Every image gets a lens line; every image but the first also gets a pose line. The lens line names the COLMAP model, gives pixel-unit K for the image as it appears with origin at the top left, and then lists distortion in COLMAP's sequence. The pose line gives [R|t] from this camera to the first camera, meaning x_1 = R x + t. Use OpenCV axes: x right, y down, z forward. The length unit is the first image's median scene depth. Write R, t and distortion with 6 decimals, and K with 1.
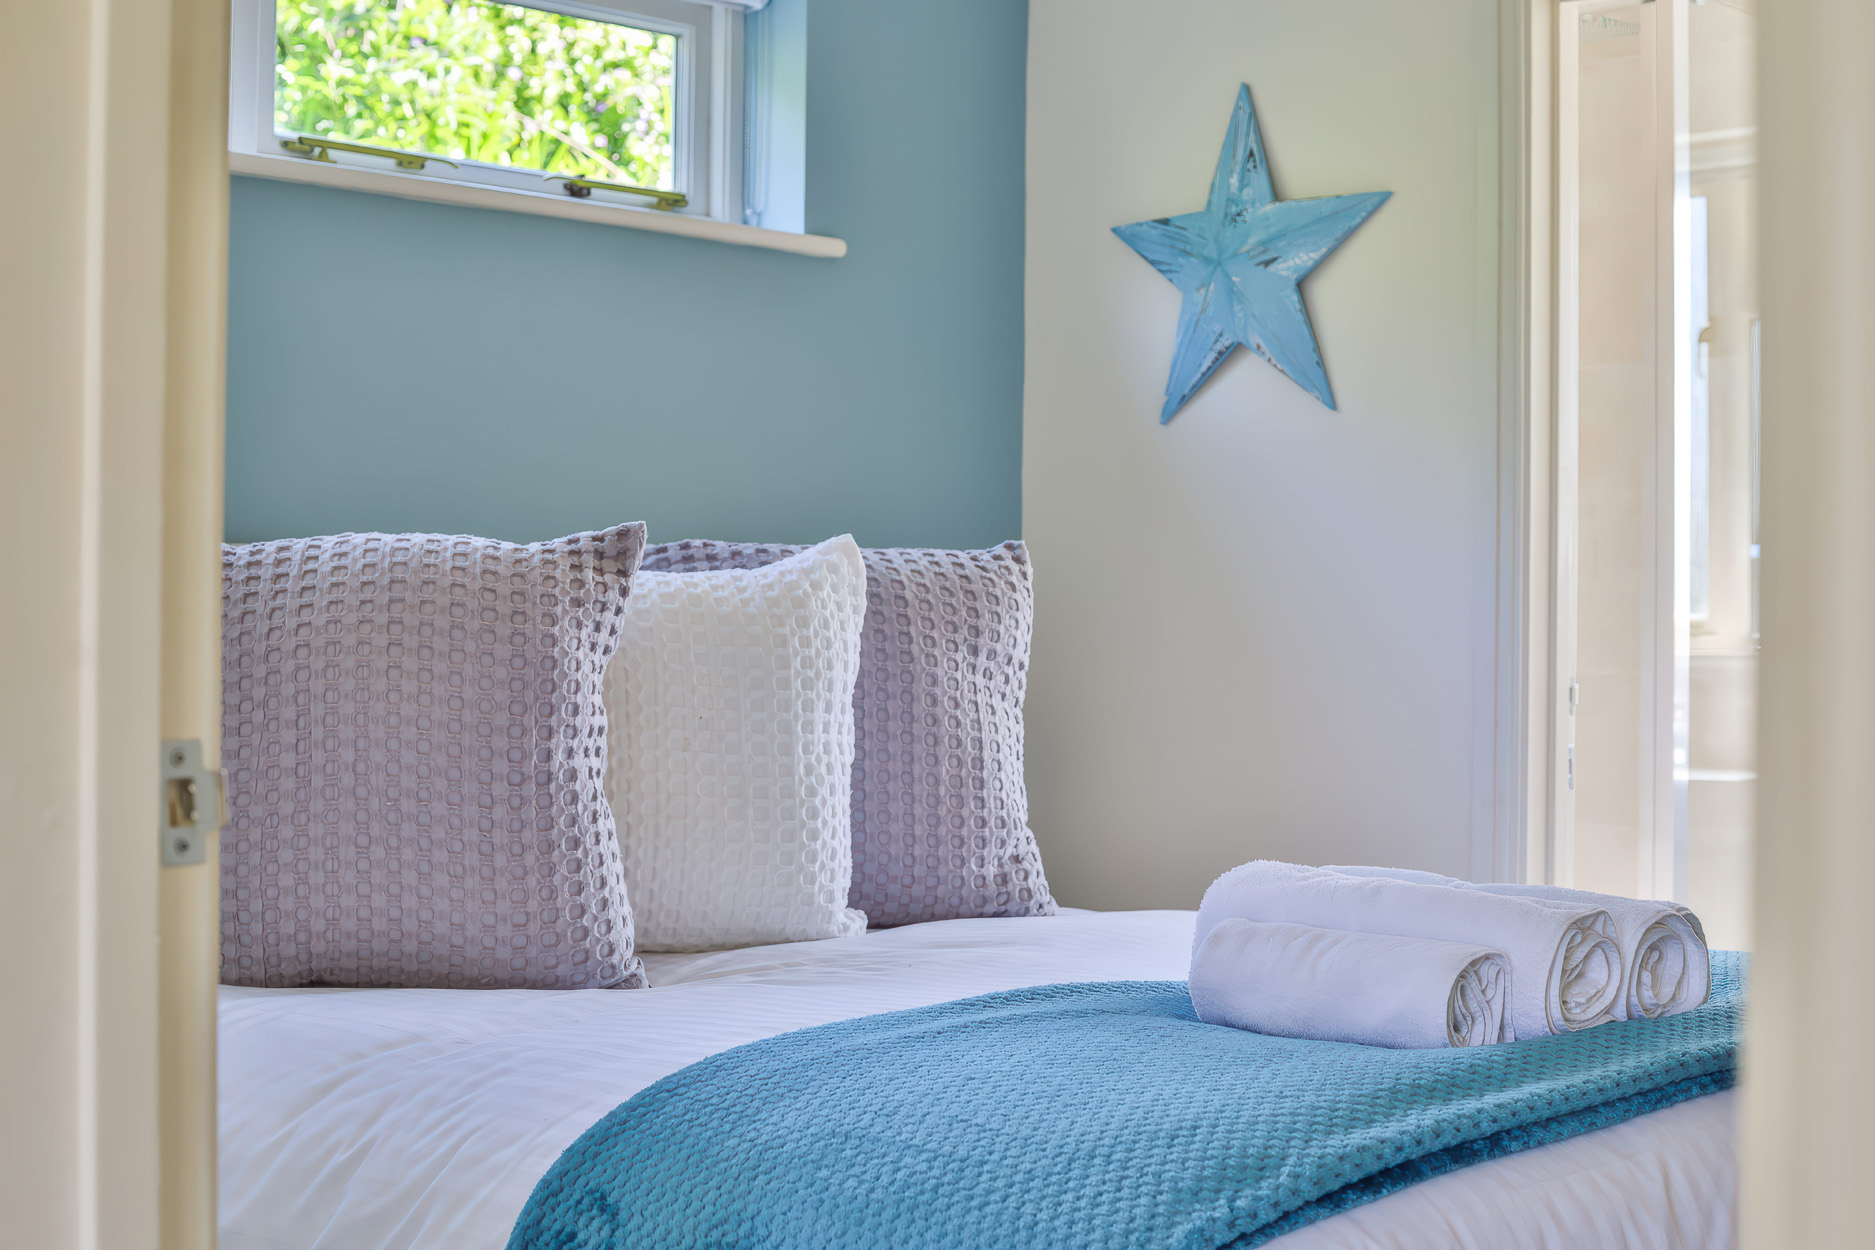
lens RADIAL K [[2699.7, 0, 936.1], [0, 2699.7, 667.0], [0, 0, 1]] dist [-0.133708, 0.050651]
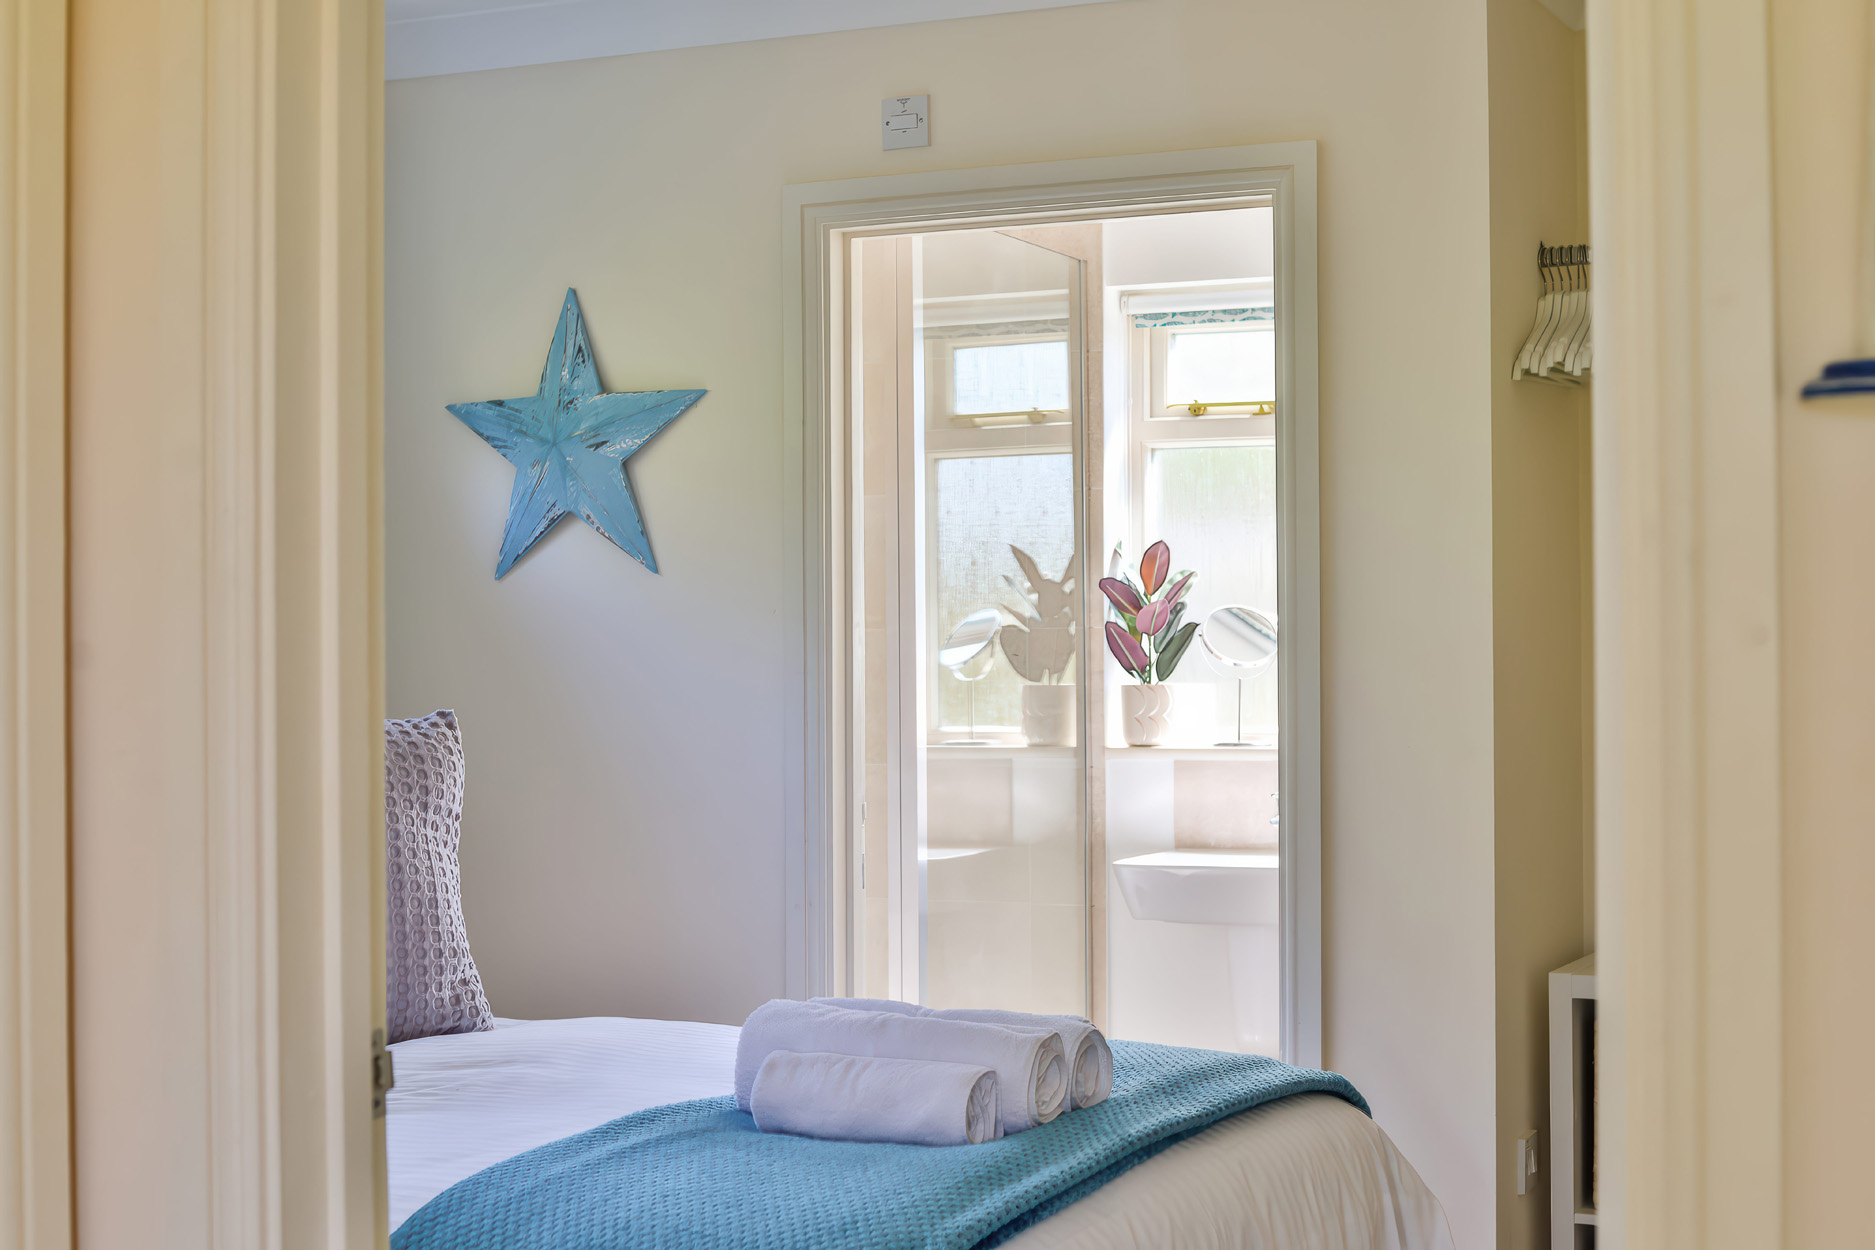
lens RADIAL K [[2699.7, 0, 936.1], [0, 2699.7, 667.0], [0, 0, 1]] dist [-0.133708, 0.050651]
pose [[0.931389, -0.012073, 0.363825, -0.201709], [0.012929, 0.999916, 0.000083, -0.063776], [-0.363795, 0.004627, 0.931467, -0.173076]]
